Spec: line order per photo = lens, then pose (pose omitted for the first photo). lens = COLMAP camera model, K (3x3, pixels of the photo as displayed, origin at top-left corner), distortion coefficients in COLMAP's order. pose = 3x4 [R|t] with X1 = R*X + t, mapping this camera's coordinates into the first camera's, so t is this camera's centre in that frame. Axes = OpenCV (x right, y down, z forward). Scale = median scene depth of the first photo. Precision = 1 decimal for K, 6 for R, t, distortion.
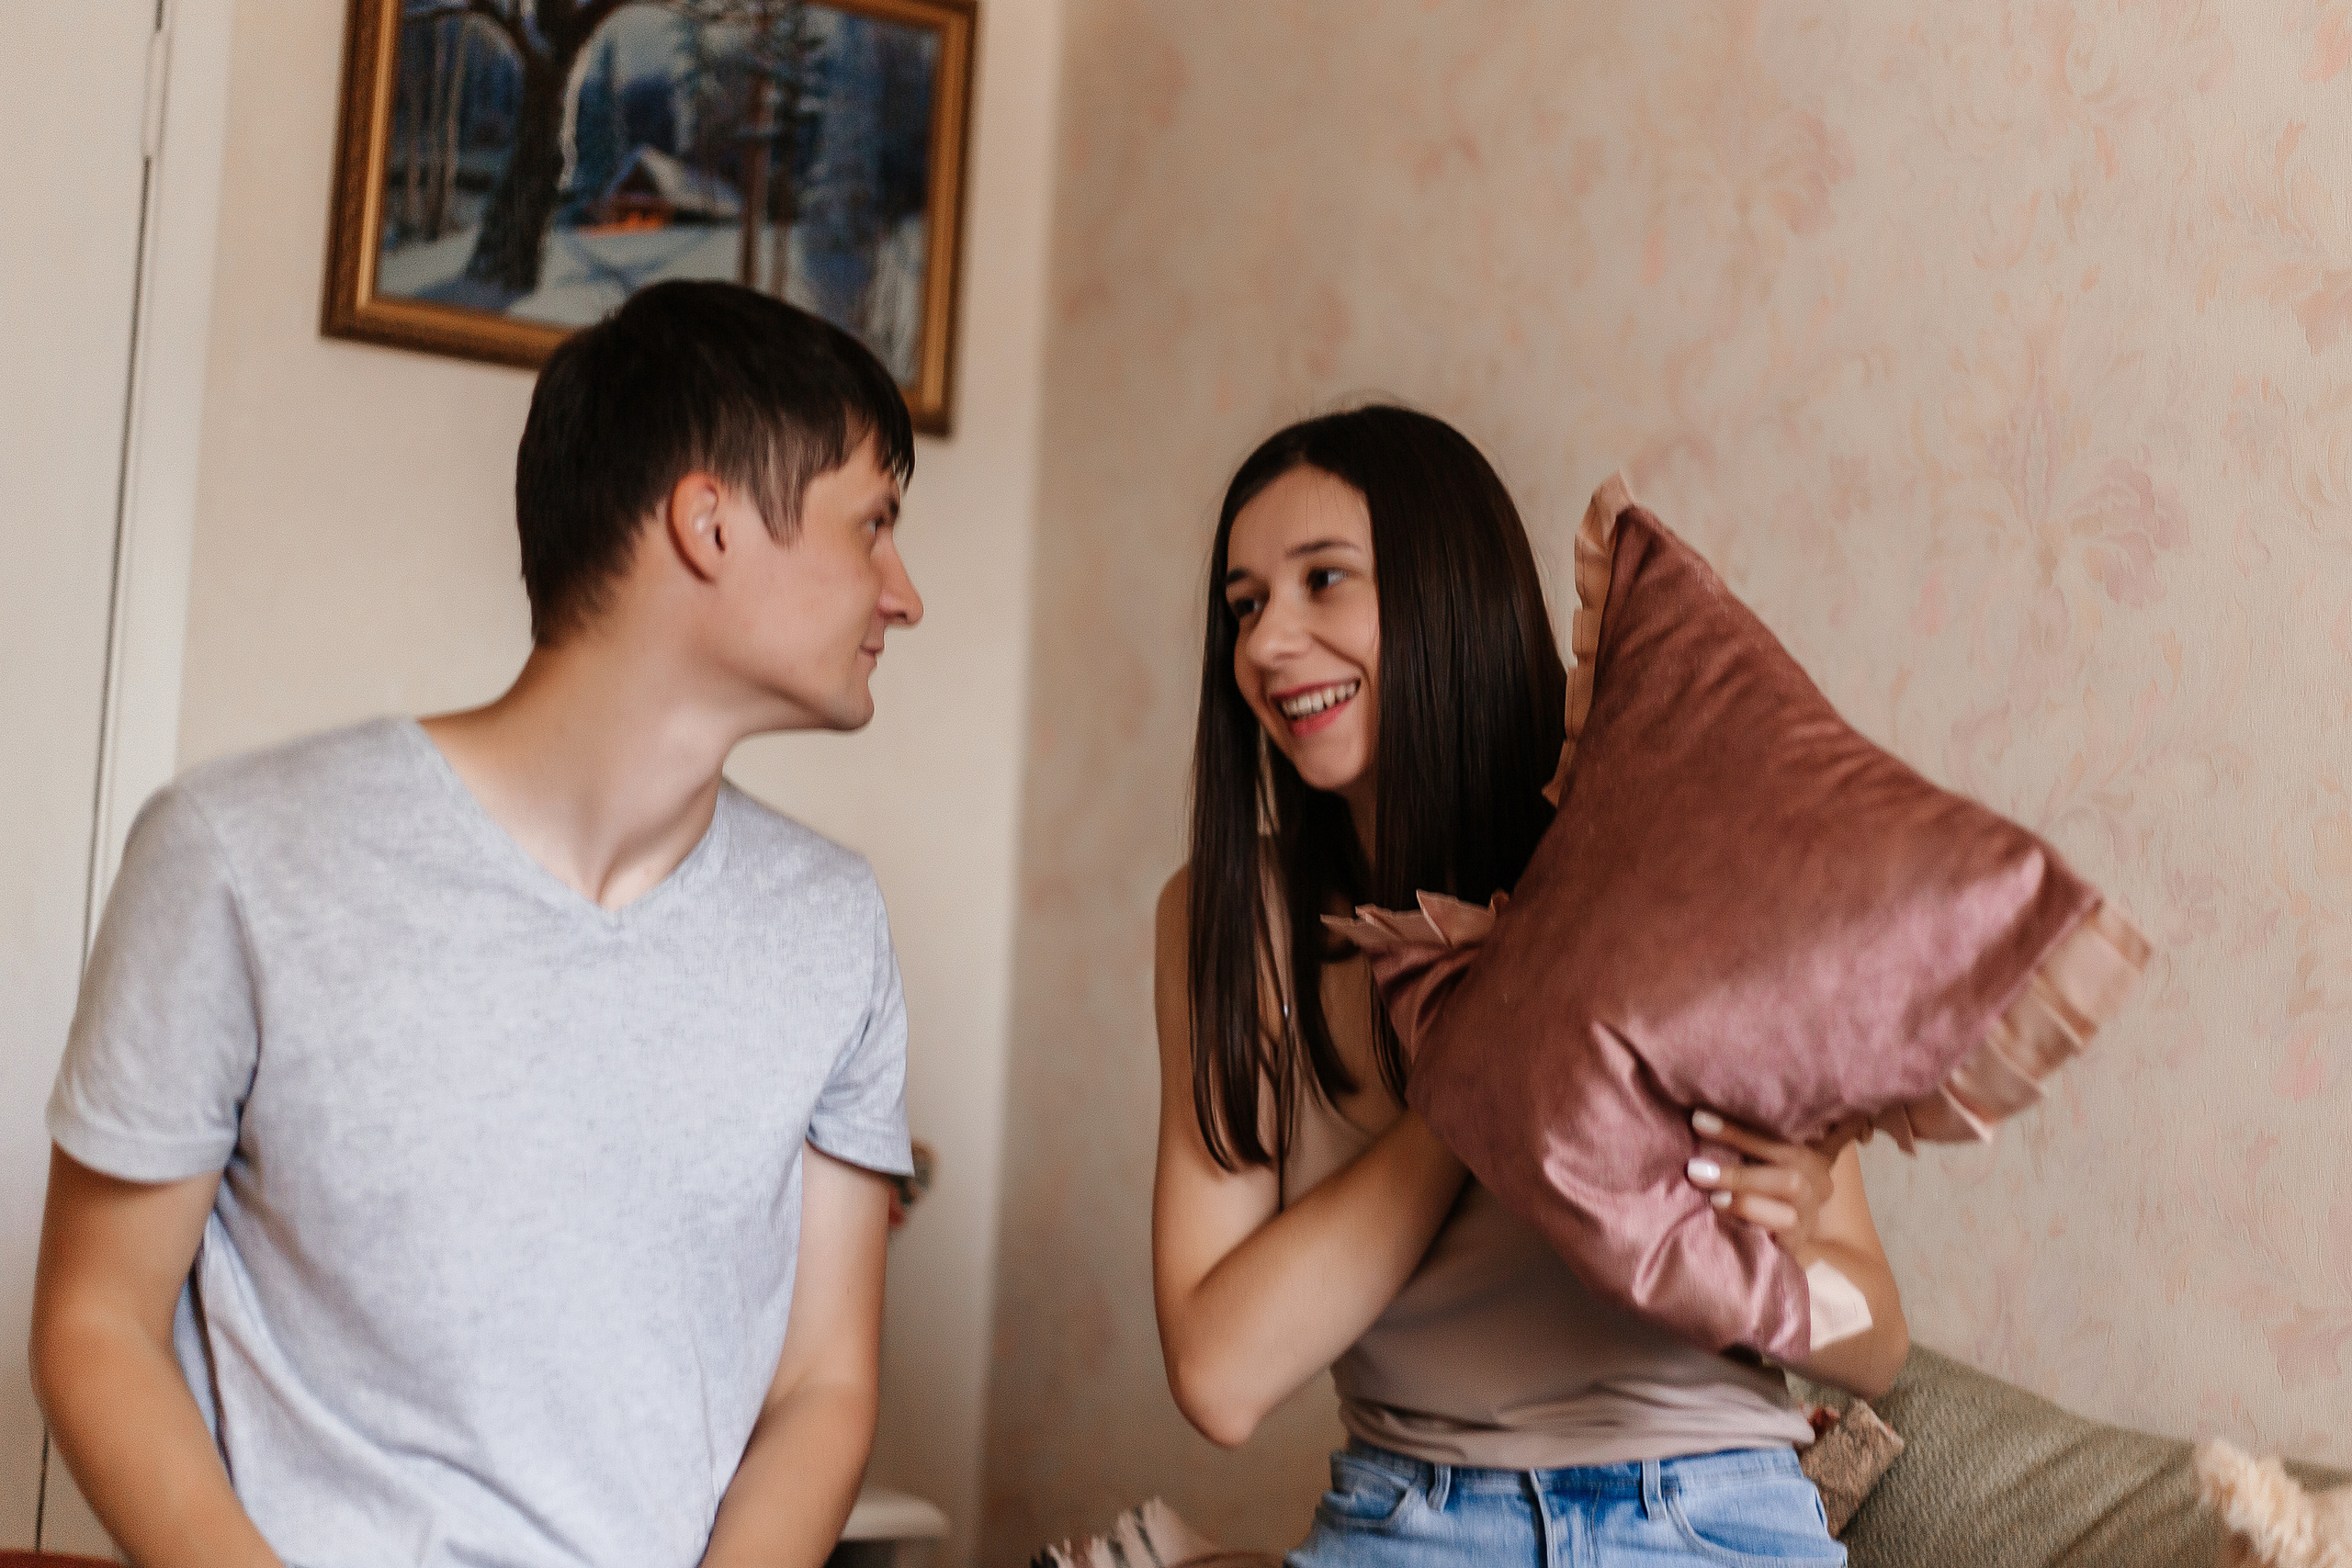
lens RADIAL K [[3363.2, 0, 1156.4], [0, 3363.2, 762.4], [0, 0, 1]] dist [0.006431, 0.000000]
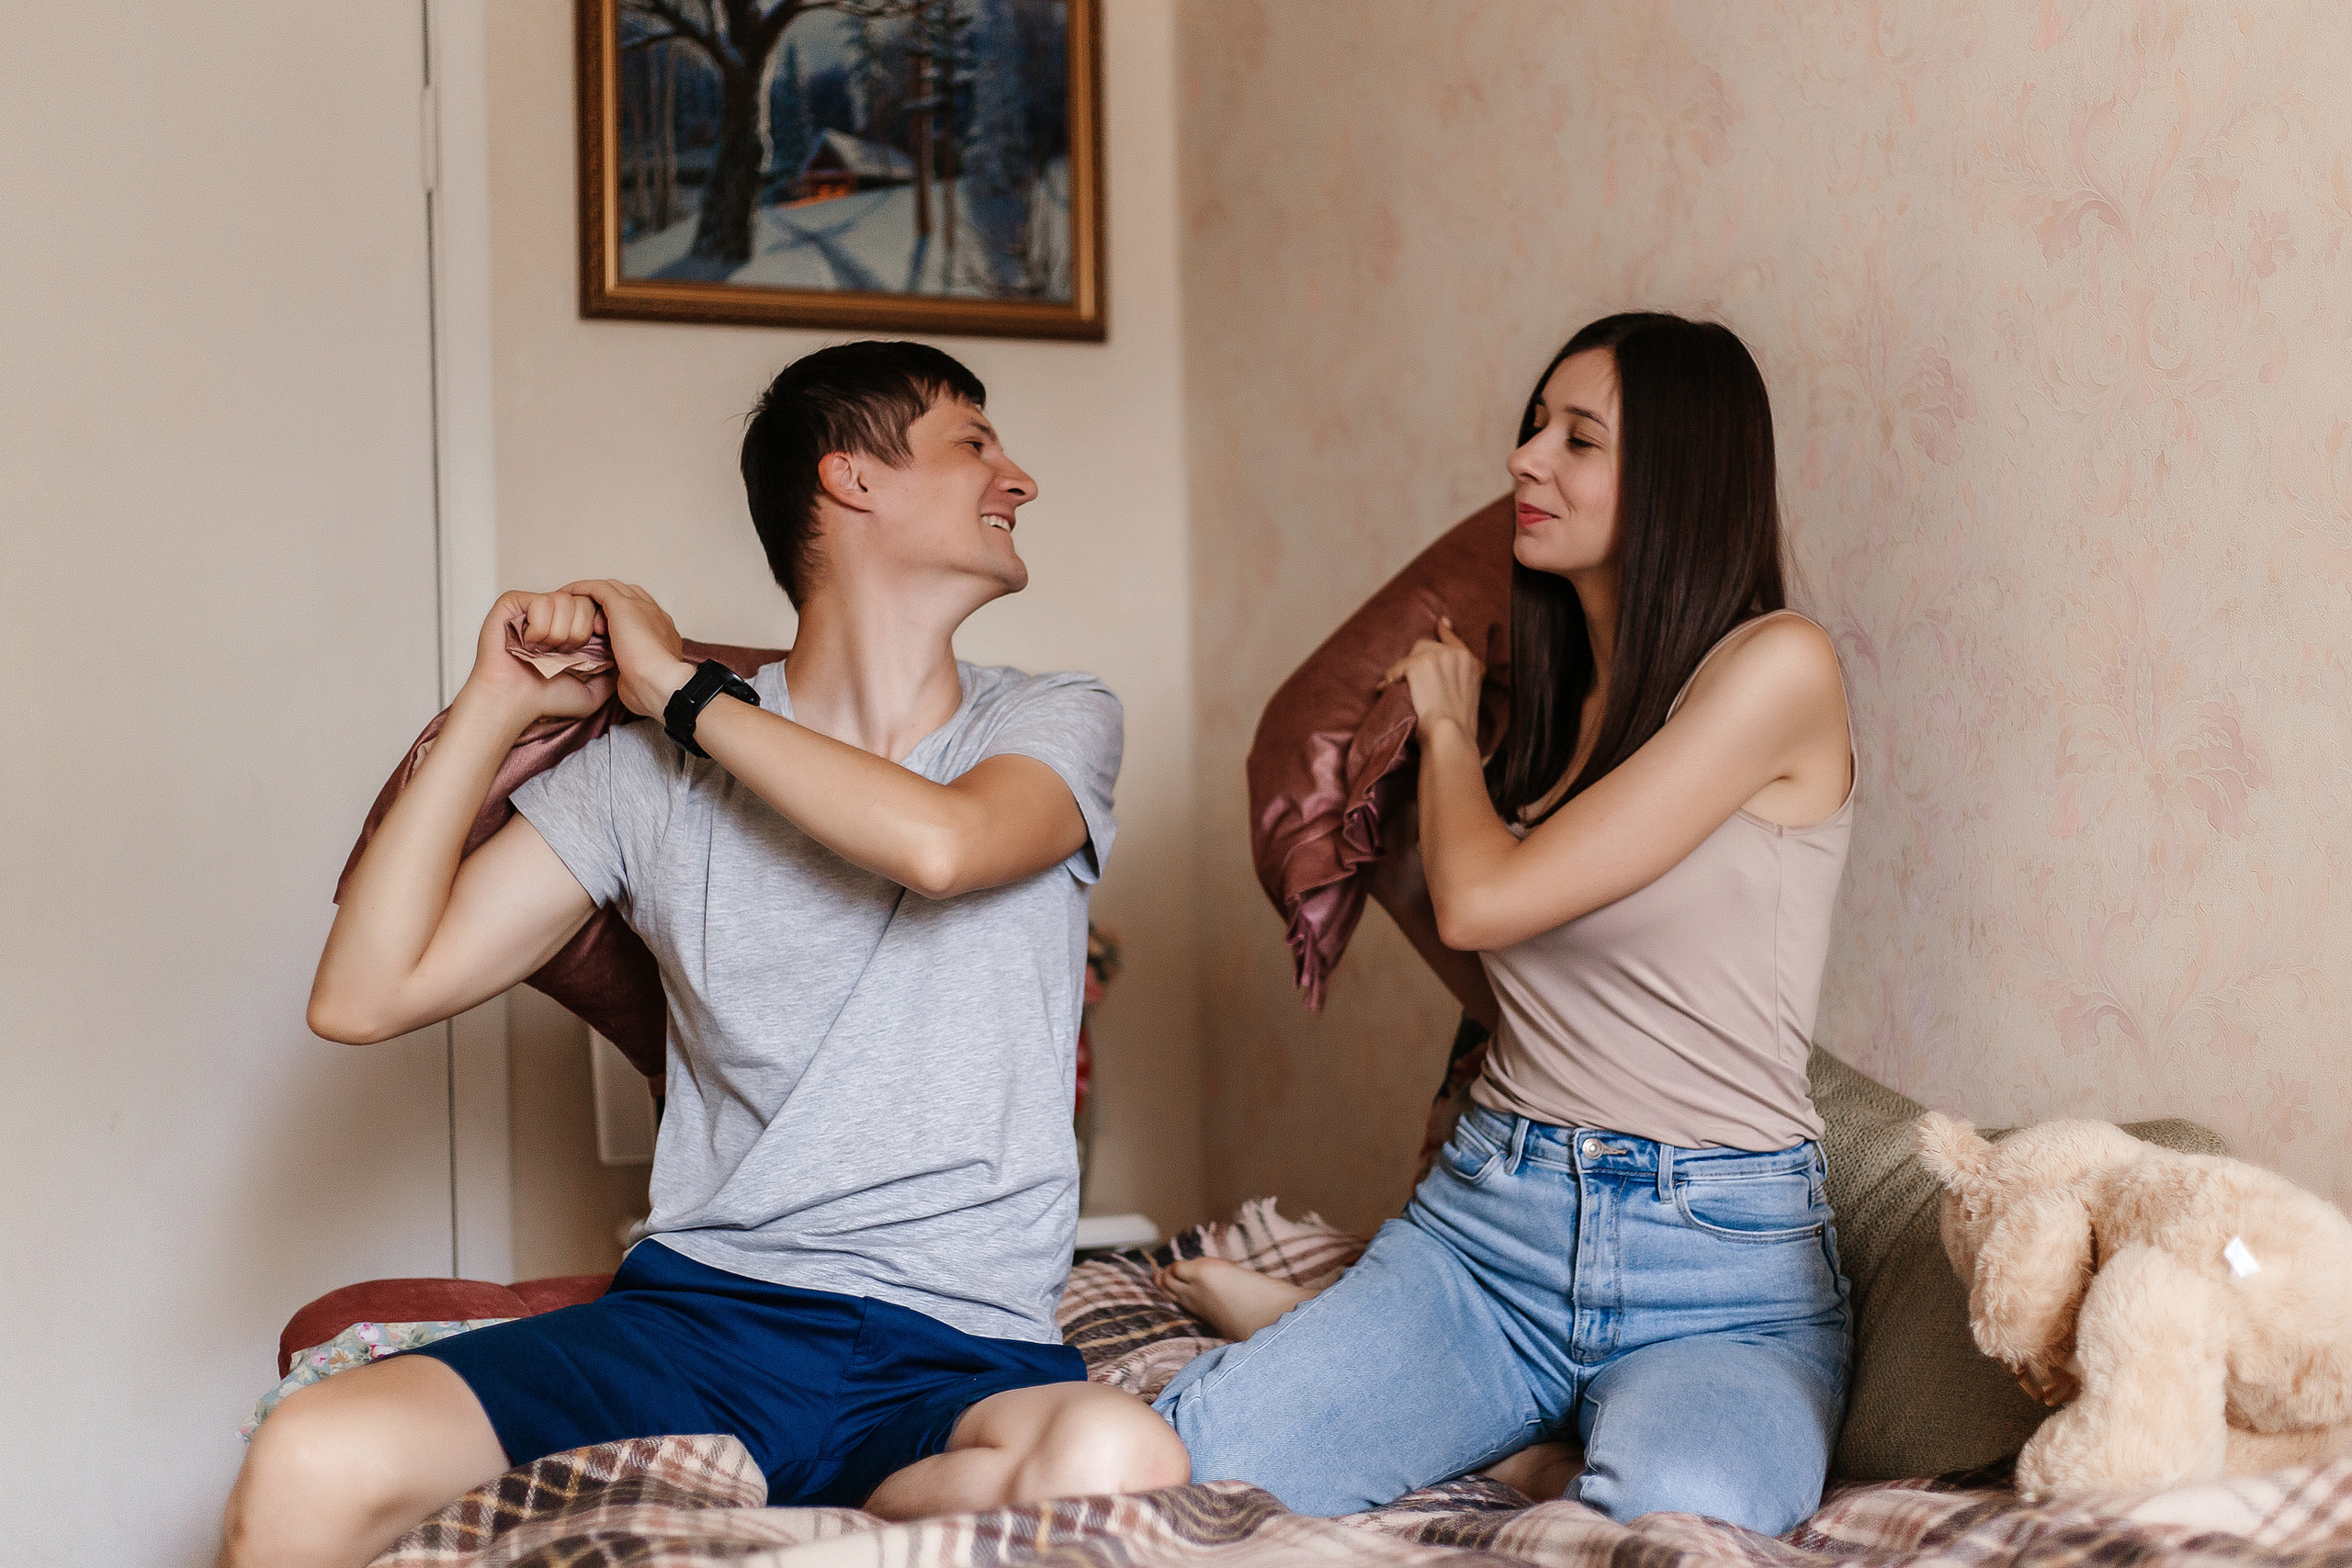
lens RADIAL K [[3363.2, 0, 1158.0], [0, 3363.2, 796.6], [0, 0, 1]] dist [0.006431, 0.000000]
pose [[0.990785, -0.076090, -0.112047, 0.086617], [0.085334, 0.993123, 0.080153, -0.033213], [0.105177, -0.088976, 0.990465, -0.216240]]
